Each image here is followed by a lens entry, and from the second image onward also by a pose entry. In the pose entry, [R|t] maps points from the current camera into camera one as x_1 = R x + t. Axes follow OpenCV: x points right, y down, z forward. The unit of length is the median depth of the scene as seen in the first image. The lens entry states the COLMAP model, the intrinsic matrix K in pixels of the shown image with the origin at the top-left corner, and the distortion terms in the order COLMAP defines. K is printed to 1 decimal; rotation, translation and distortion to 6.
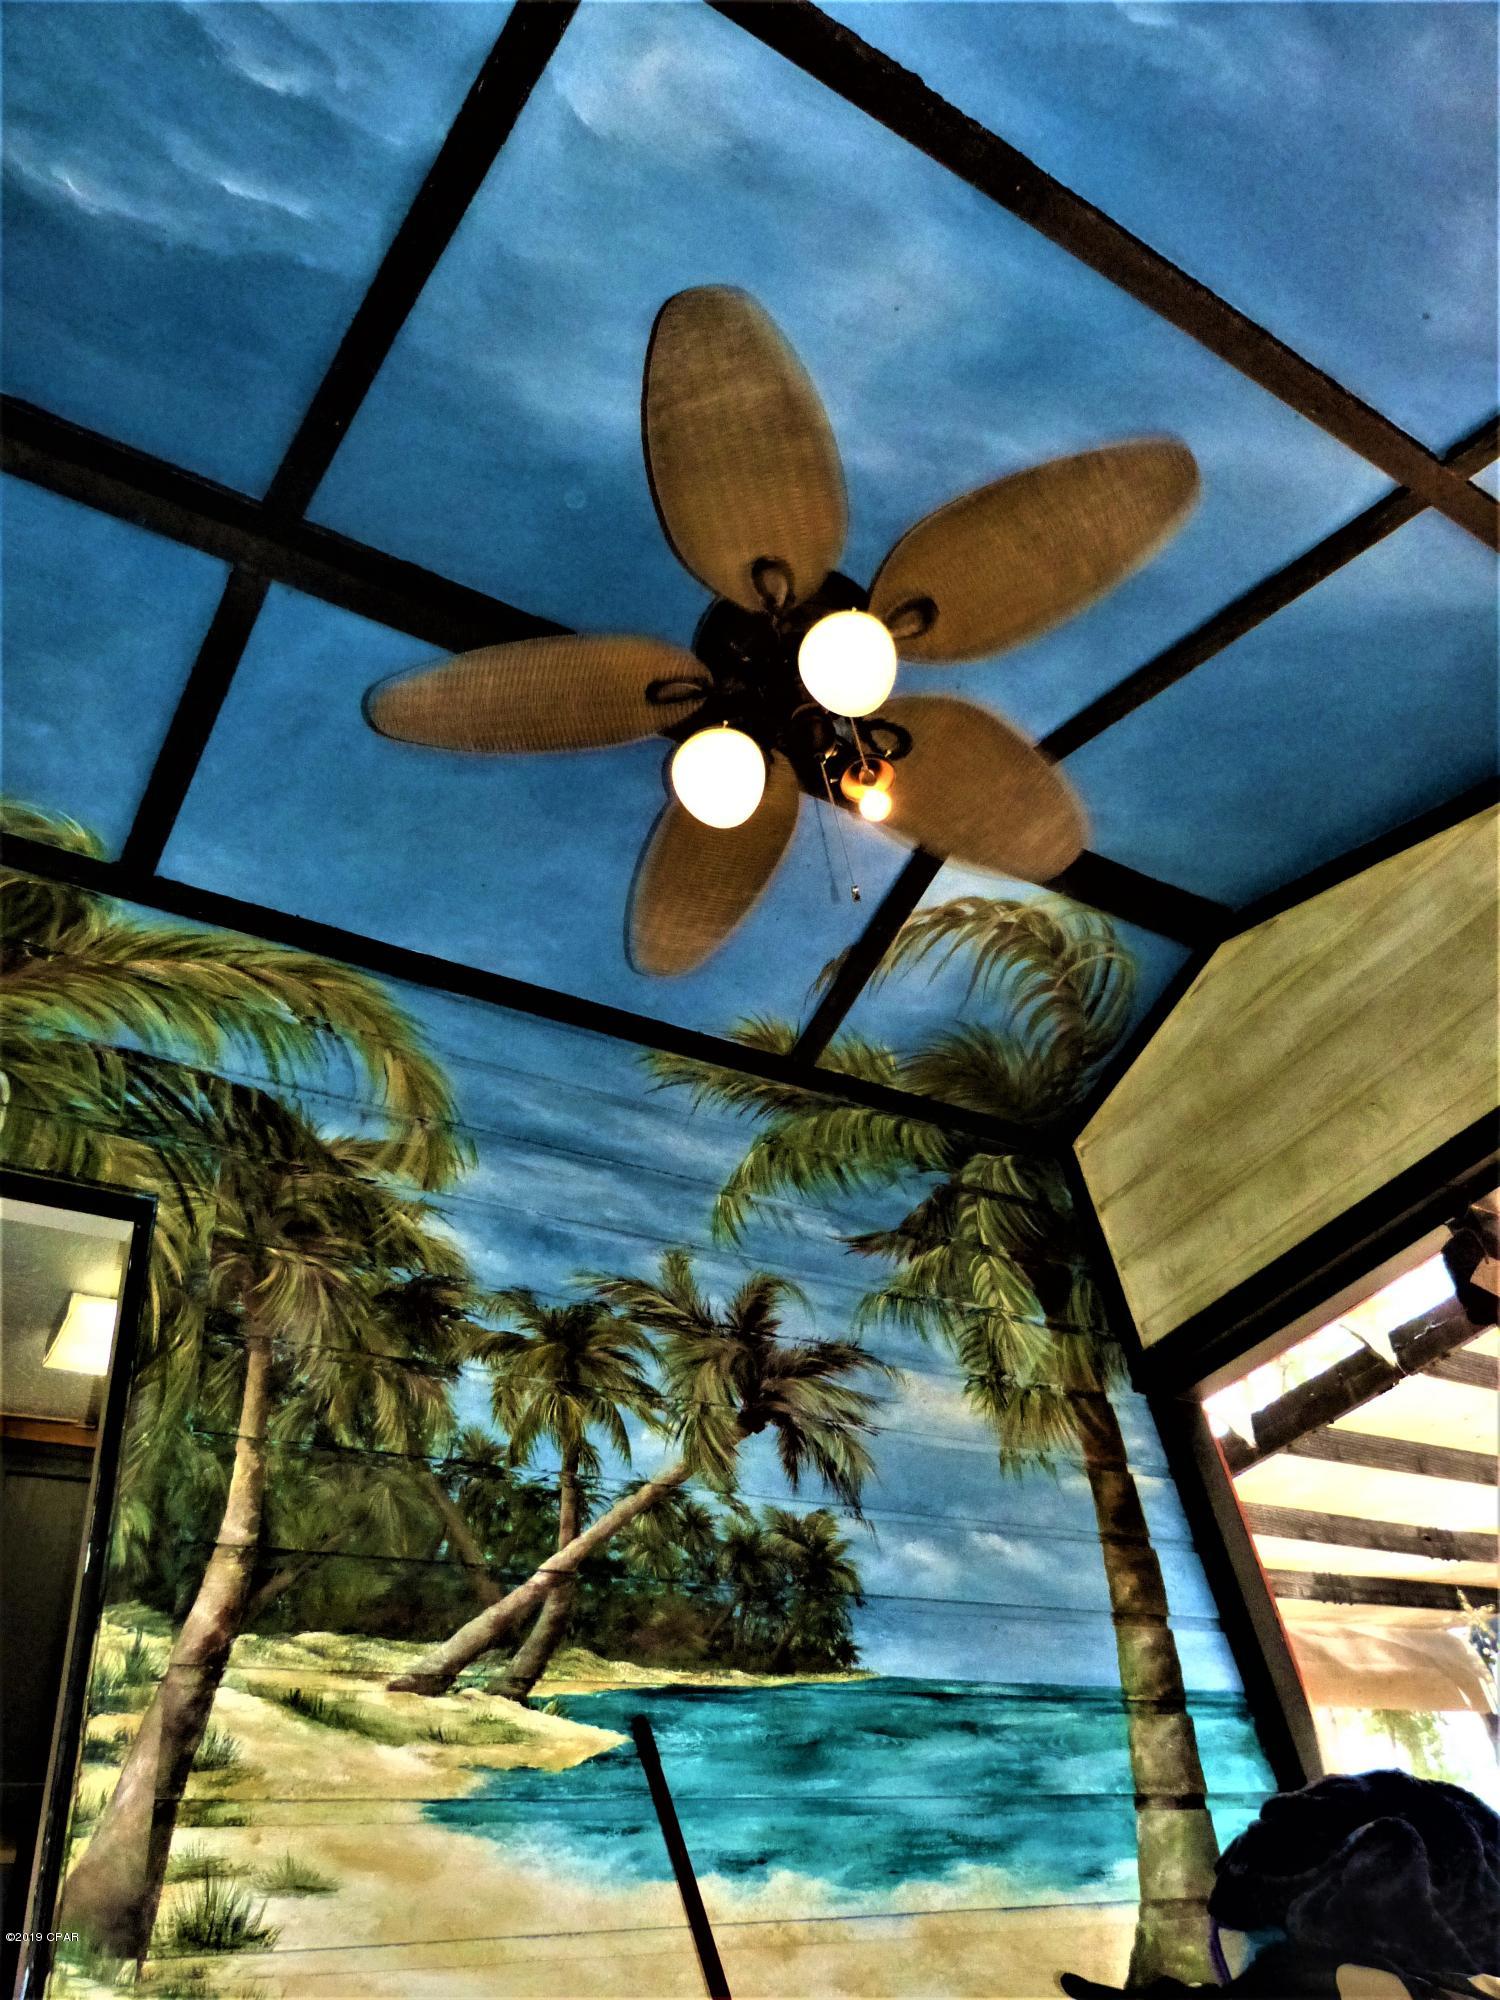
lens RADIAL K [[1498.0, 0, 750.0], [0, 1498.0, 1000.0], [0, 0, 1]] dist [-0.043382, 0.032991]
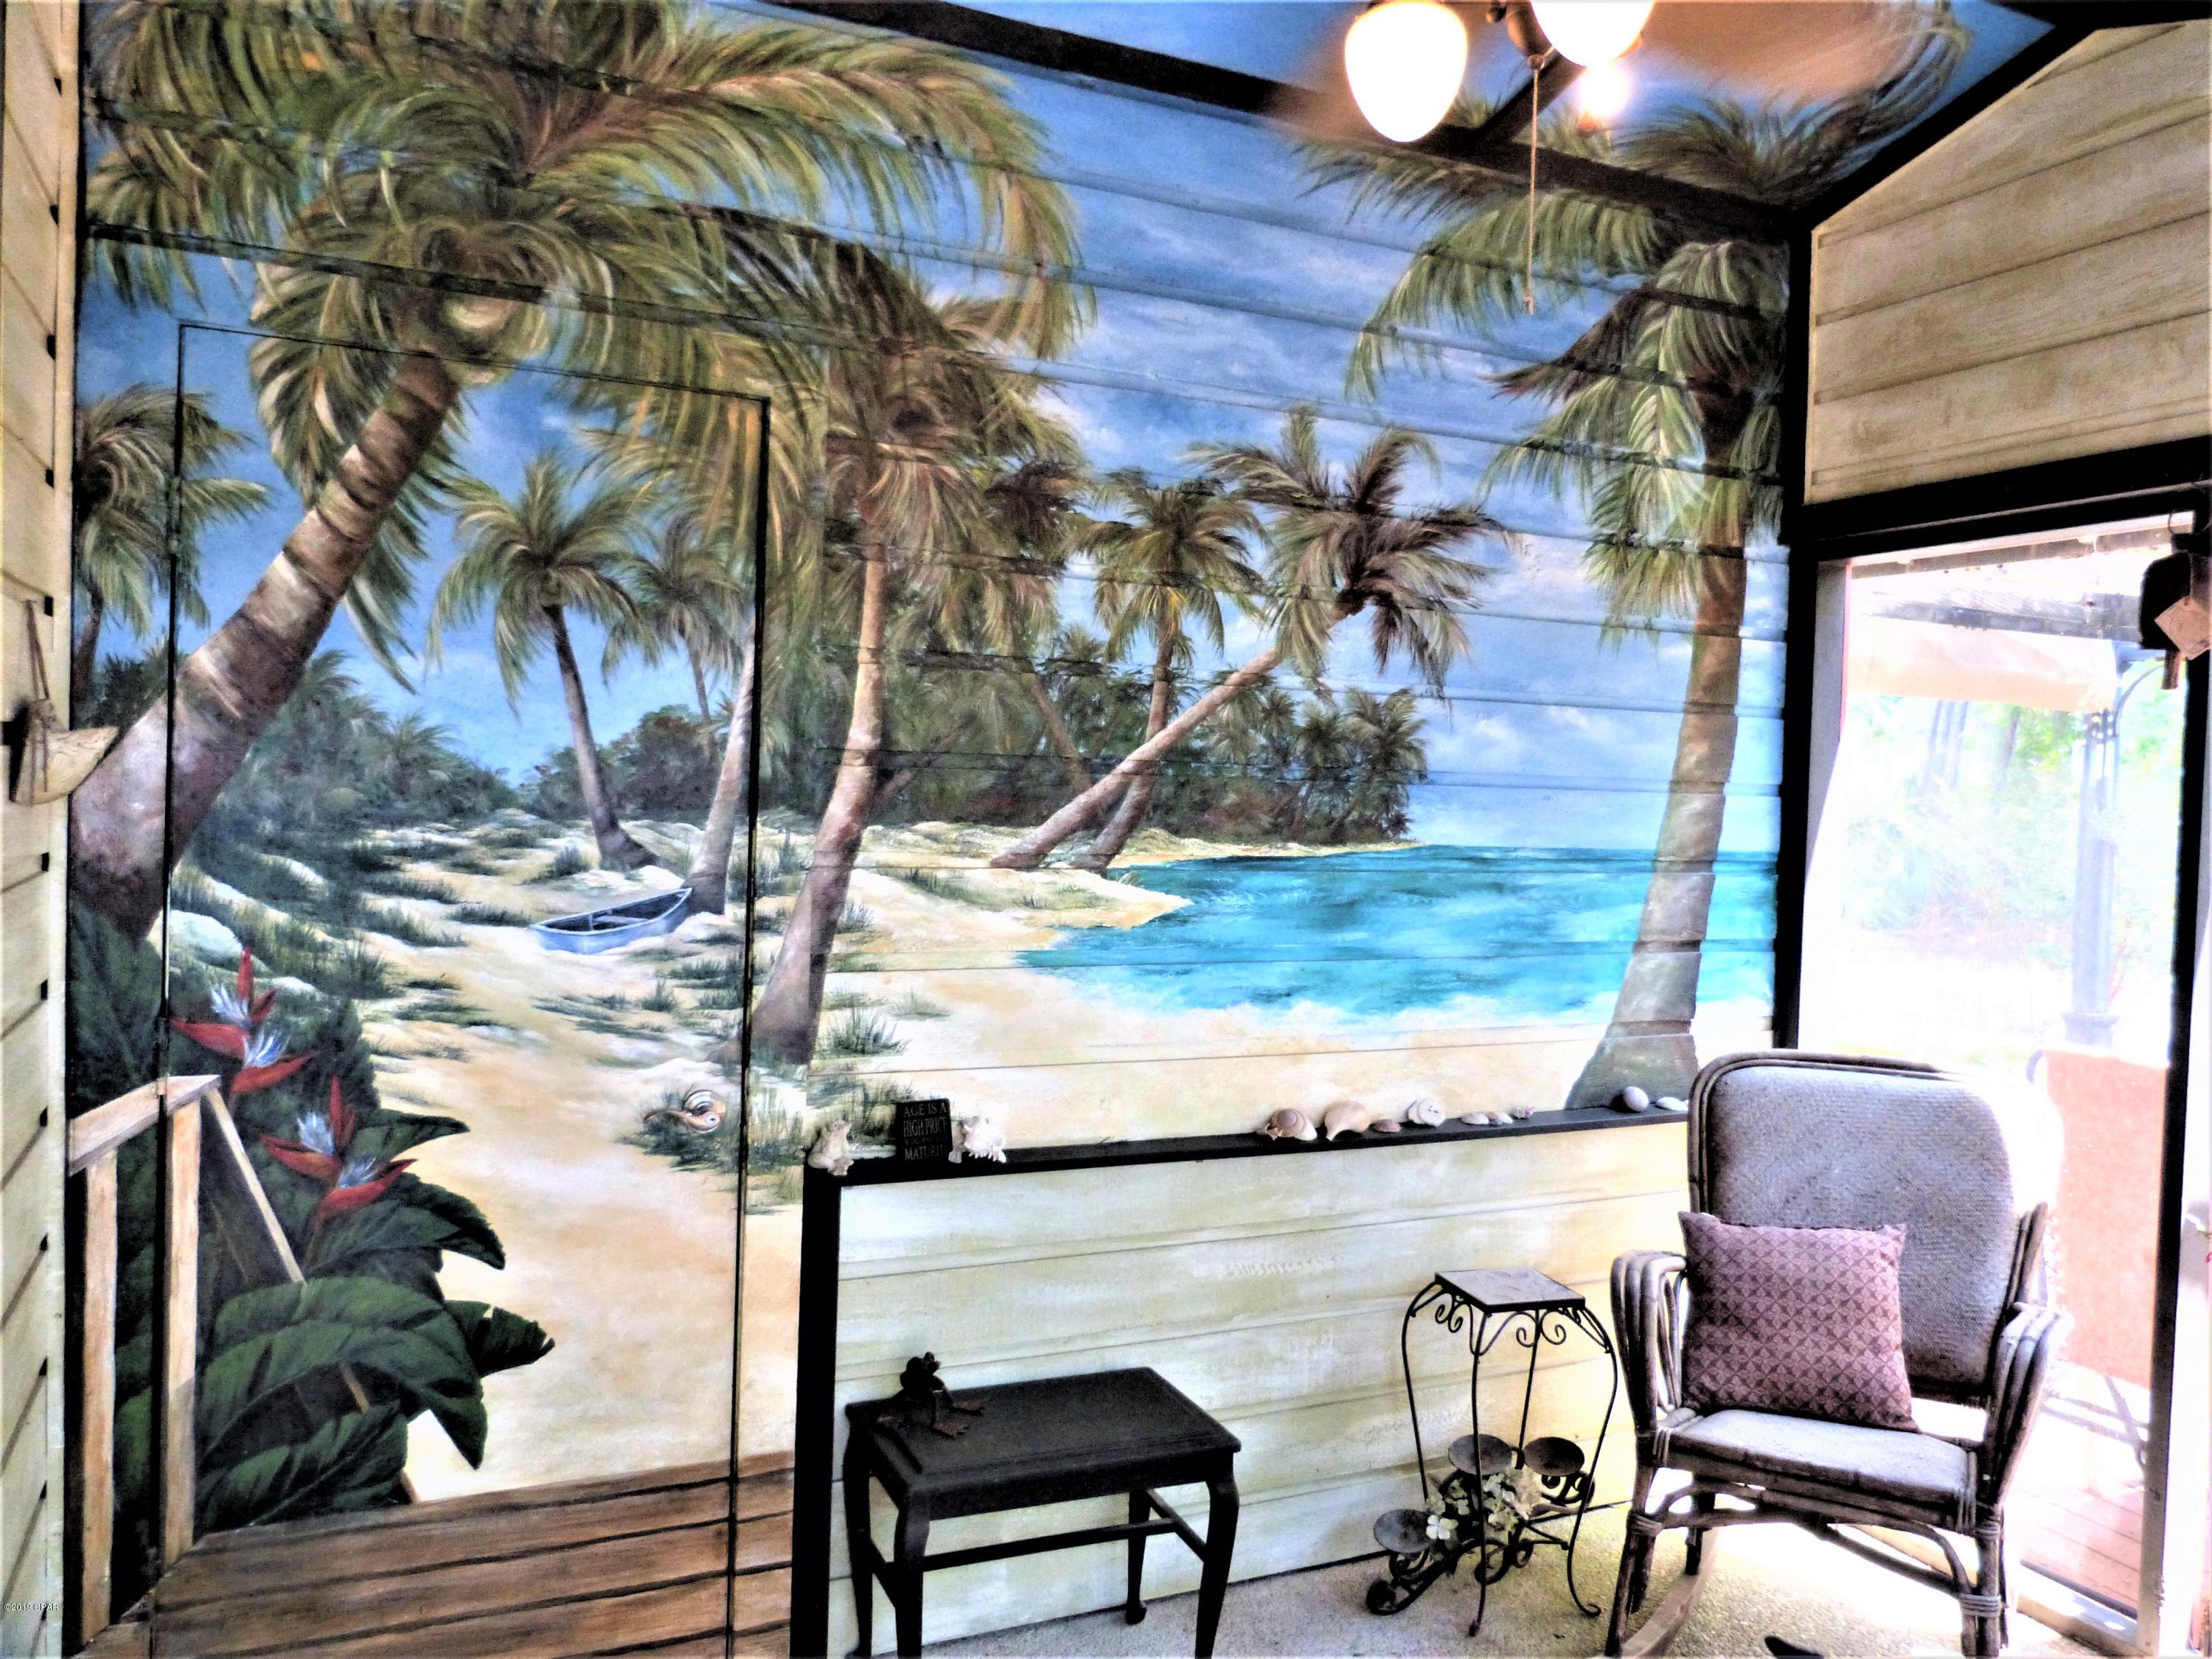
lens RADIAL K [[1656.8, 0, 1106.0], [0, 1656.8, 829.5], [0, 0, 1]] dist [-0.043382, 0.032991]
pose [[0.977166, 0.175456, -0.119837, 0.000594], [-0.048315, 0.732716, 0.678817, -0.380777], [0.206909, -0.657527, 0.724463, 0.062325]]
